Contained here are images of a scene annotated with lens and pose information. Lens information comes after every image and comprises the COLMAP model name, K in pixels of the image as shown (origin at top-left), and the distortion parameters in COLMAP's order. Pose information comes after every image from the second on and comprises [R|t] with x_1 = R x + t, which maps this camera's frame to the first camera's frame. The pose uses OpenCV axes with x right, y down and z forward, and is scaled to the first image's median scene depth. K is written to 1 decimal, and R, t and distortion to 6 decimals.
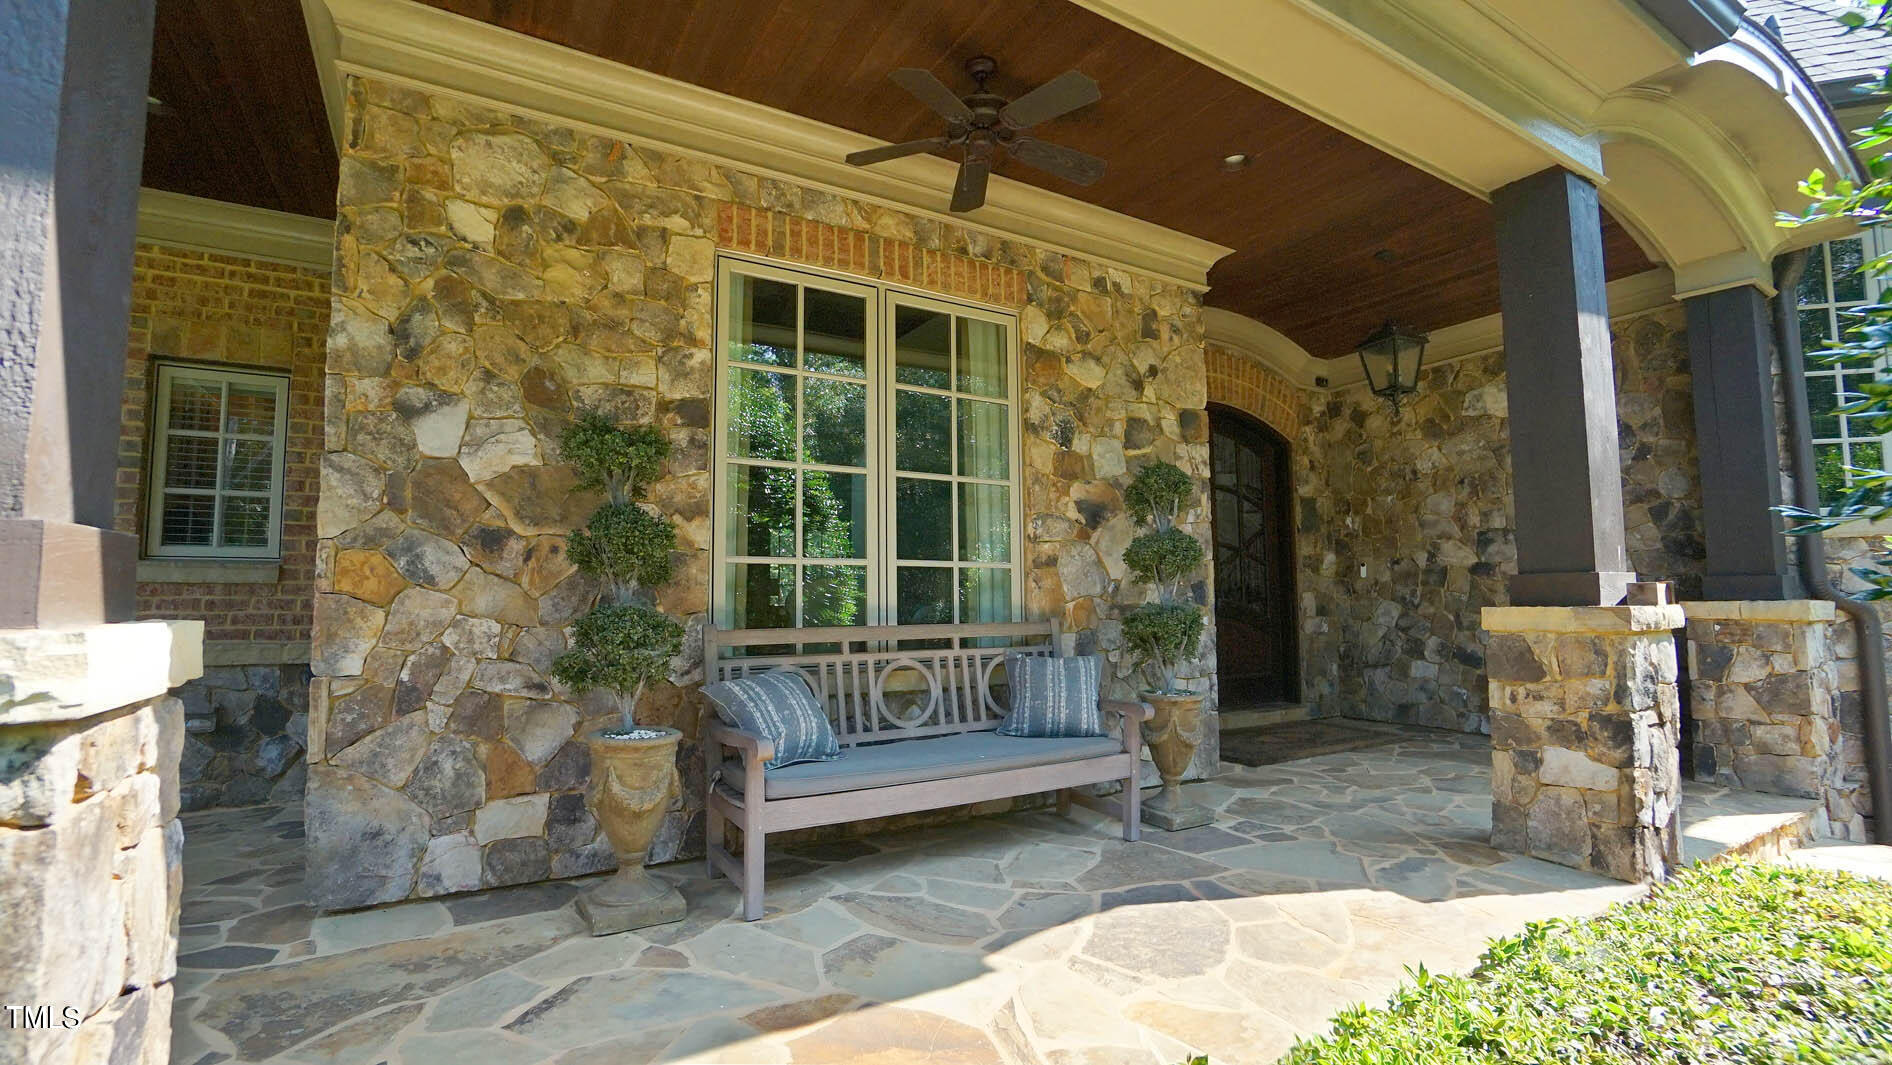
lens RADIAL K [[809.3, 0, 958.1], [0, 809.3, 534.2], [0, 0, 1]] dist [0.002718, 0.006820]
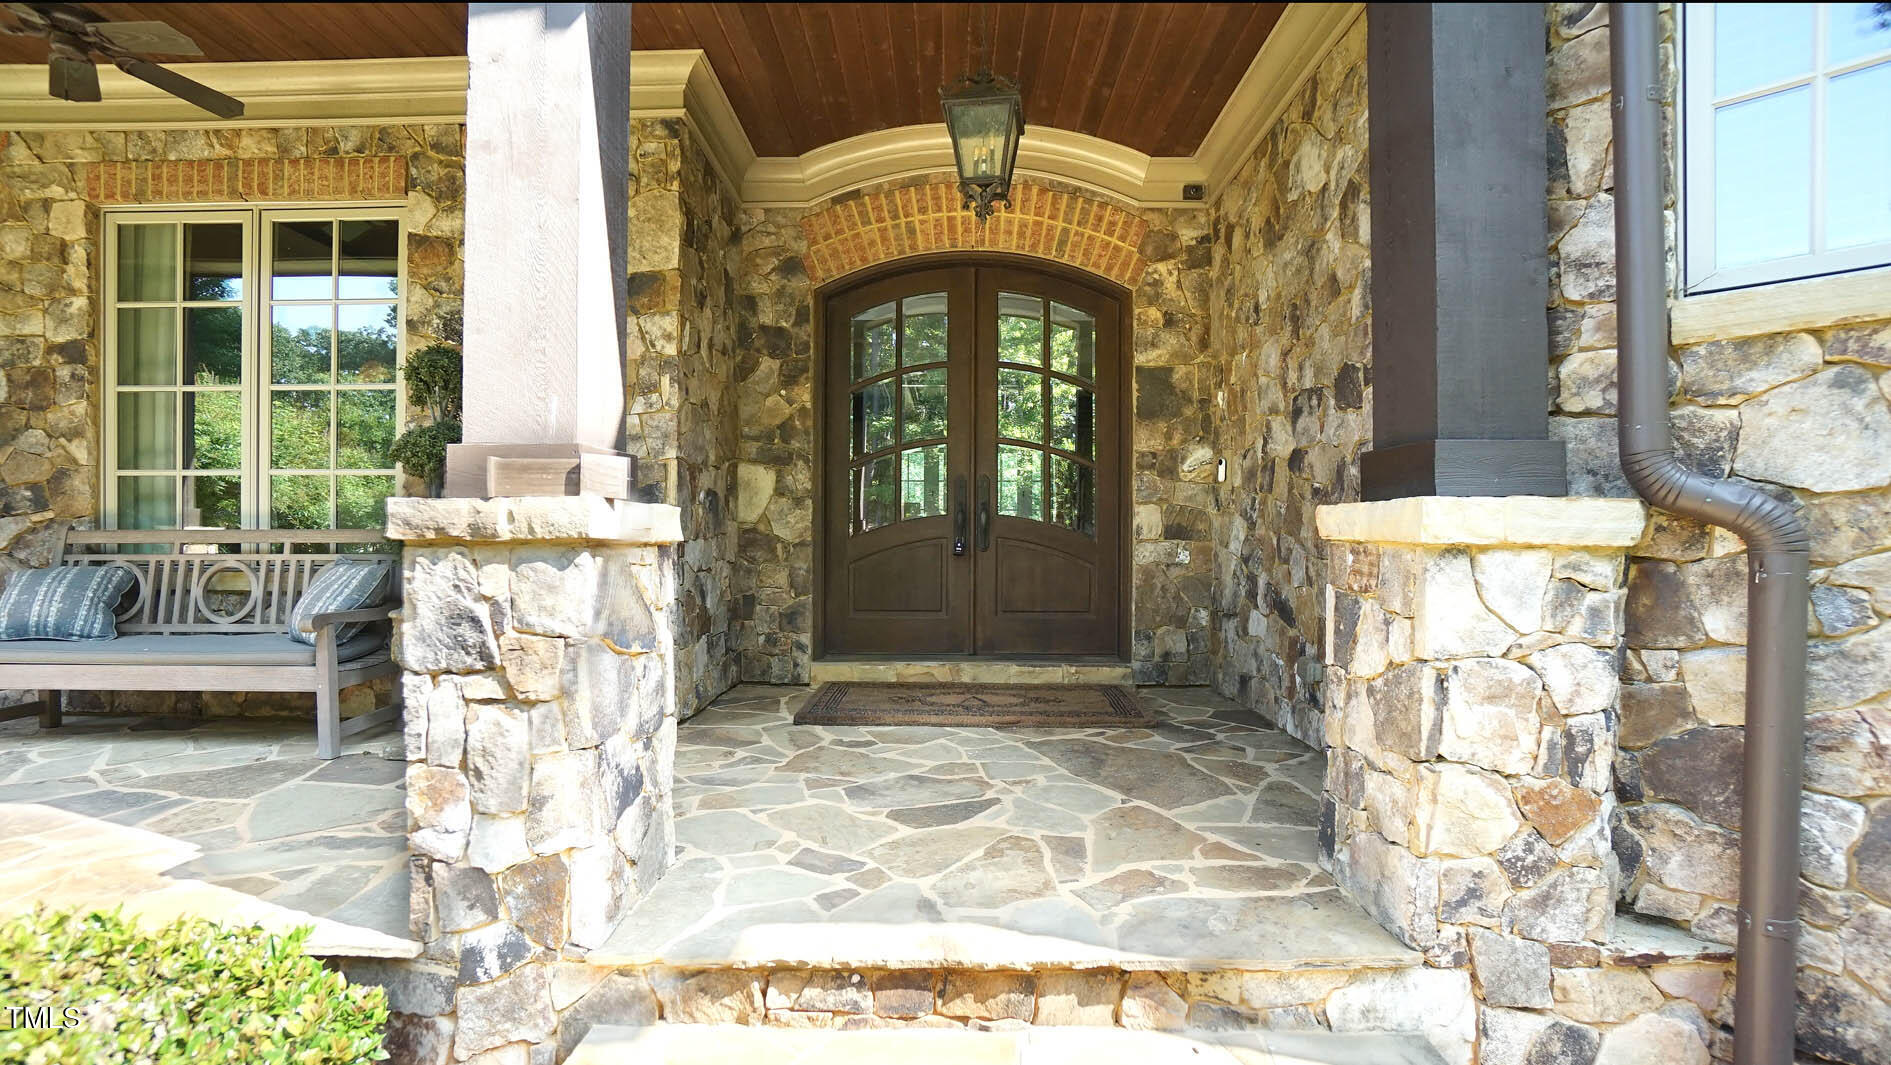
lens RADIAL K [[808.9, 0, 962.0], [0, 808.9, 533.1], [0, 0, 1]] dist [0.002718, 0.006820]
pose [[0.831669, 0.011228, -0.555158, 1.321963], [0.038339, 0.996248, 0.077585, 0.068725], [0.553946, -0.085809, 0.828119, 0.631802]]
